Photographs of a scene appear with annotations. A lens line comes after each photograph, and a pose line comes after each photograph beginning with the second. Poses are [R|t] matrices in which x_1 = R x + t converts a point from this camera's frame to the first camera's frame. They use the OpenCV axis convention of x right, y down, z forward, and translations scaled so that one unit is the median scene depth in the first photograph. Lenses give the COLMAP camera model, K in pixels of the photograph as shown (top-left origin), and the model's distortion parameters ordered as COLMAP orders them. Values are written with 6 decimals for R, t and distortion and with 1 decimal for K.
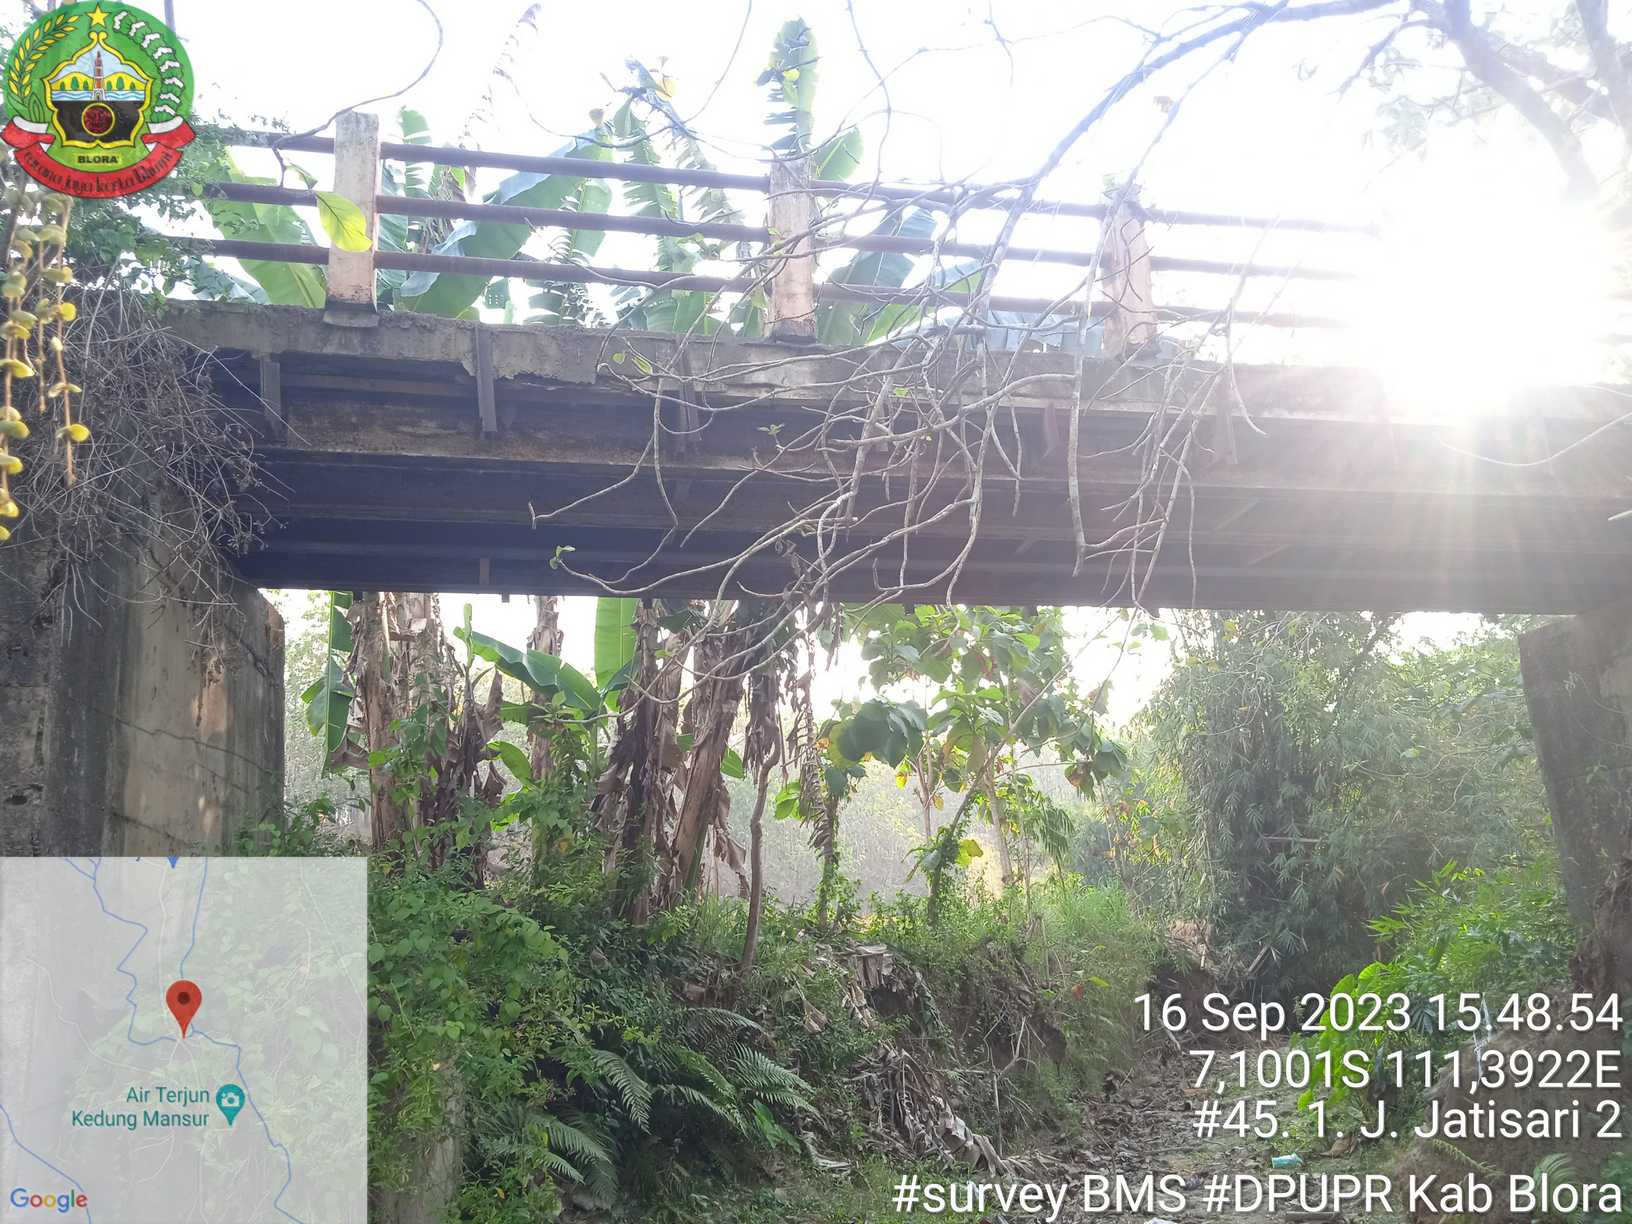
lens RADIAL K [[1351.2, 0, 822.5], [0, 1351.2, 619.1], [0, 0, 1]] dist [0.083124, -0.128520]
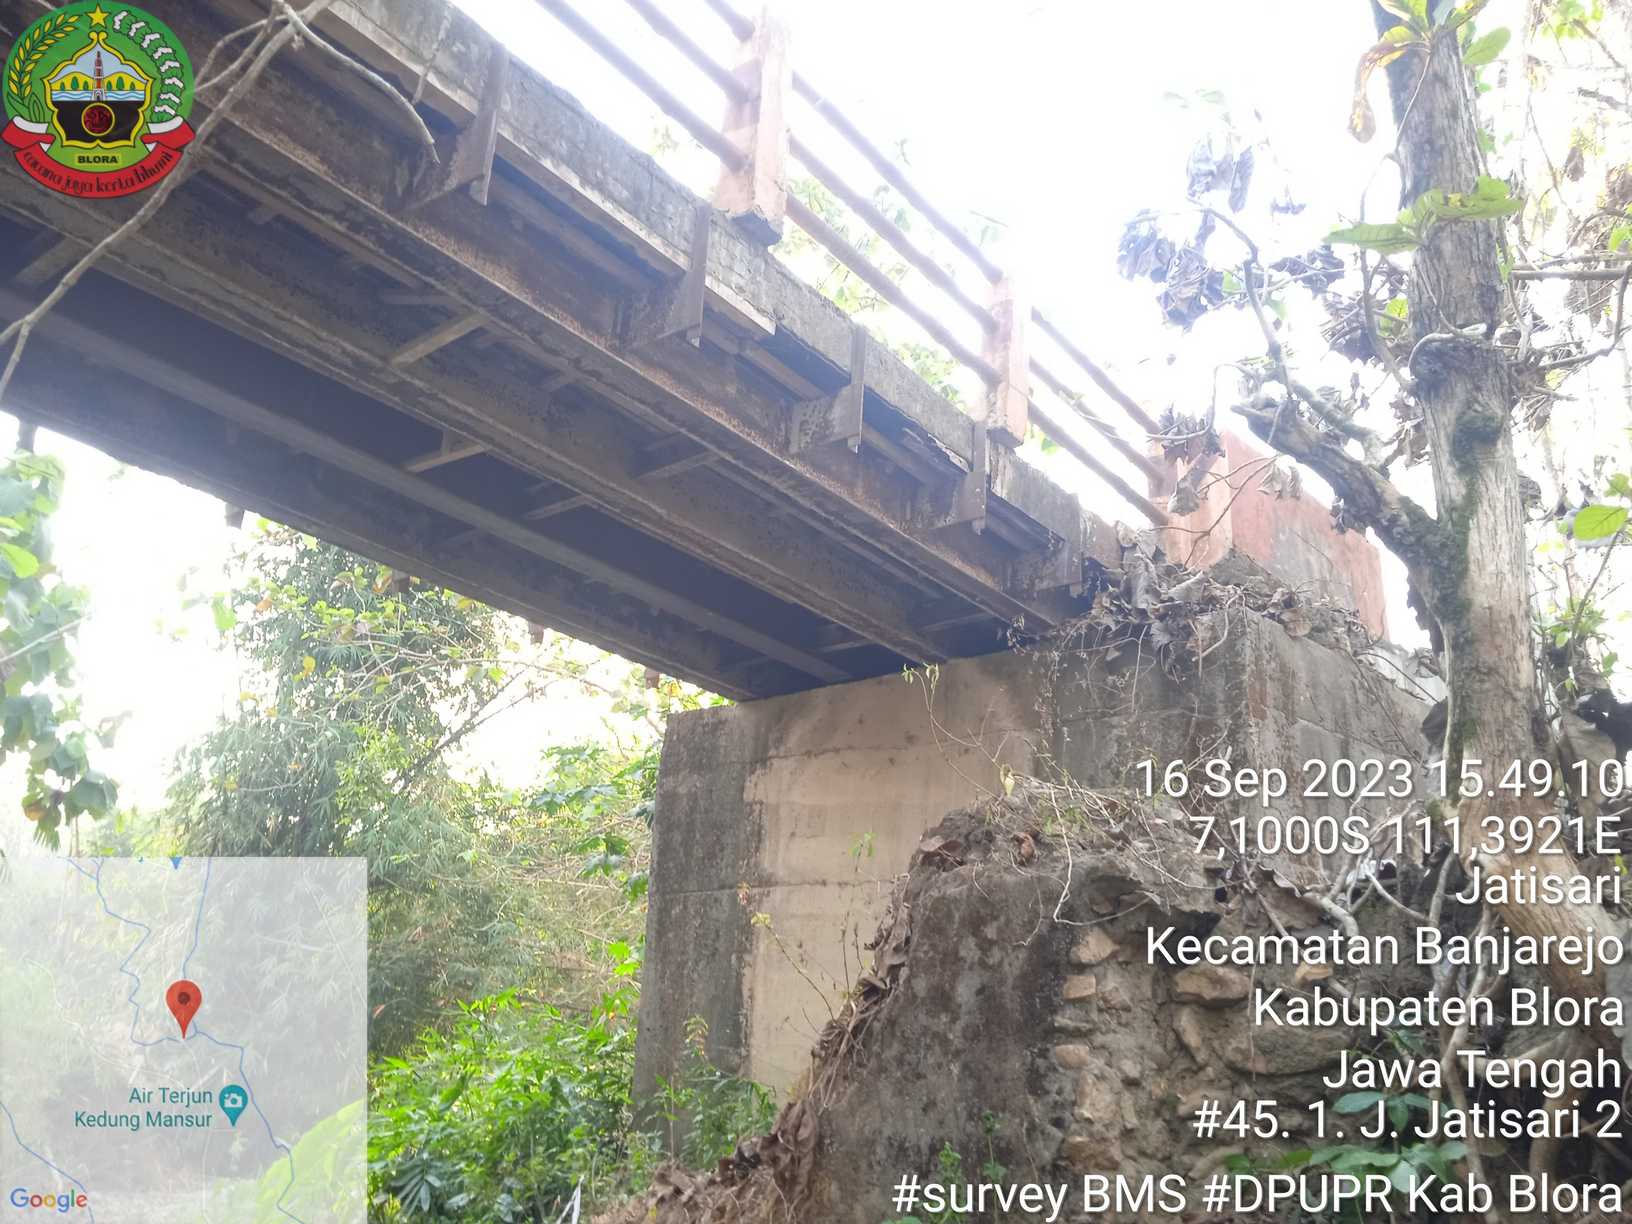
lens RADIAL K [[1351.2, 0, 822.5], [0, 1351.2, 619.1], [0, 0, 1]] dist [0.083124, -0.128520]
pose [[0.753993, 0.298078, 0.585358, 0.045180], [-0.246913, 0.954374, -0.167943, 0.039996], [-0.608711, -0.017905, 0.793190, 0.163527]]
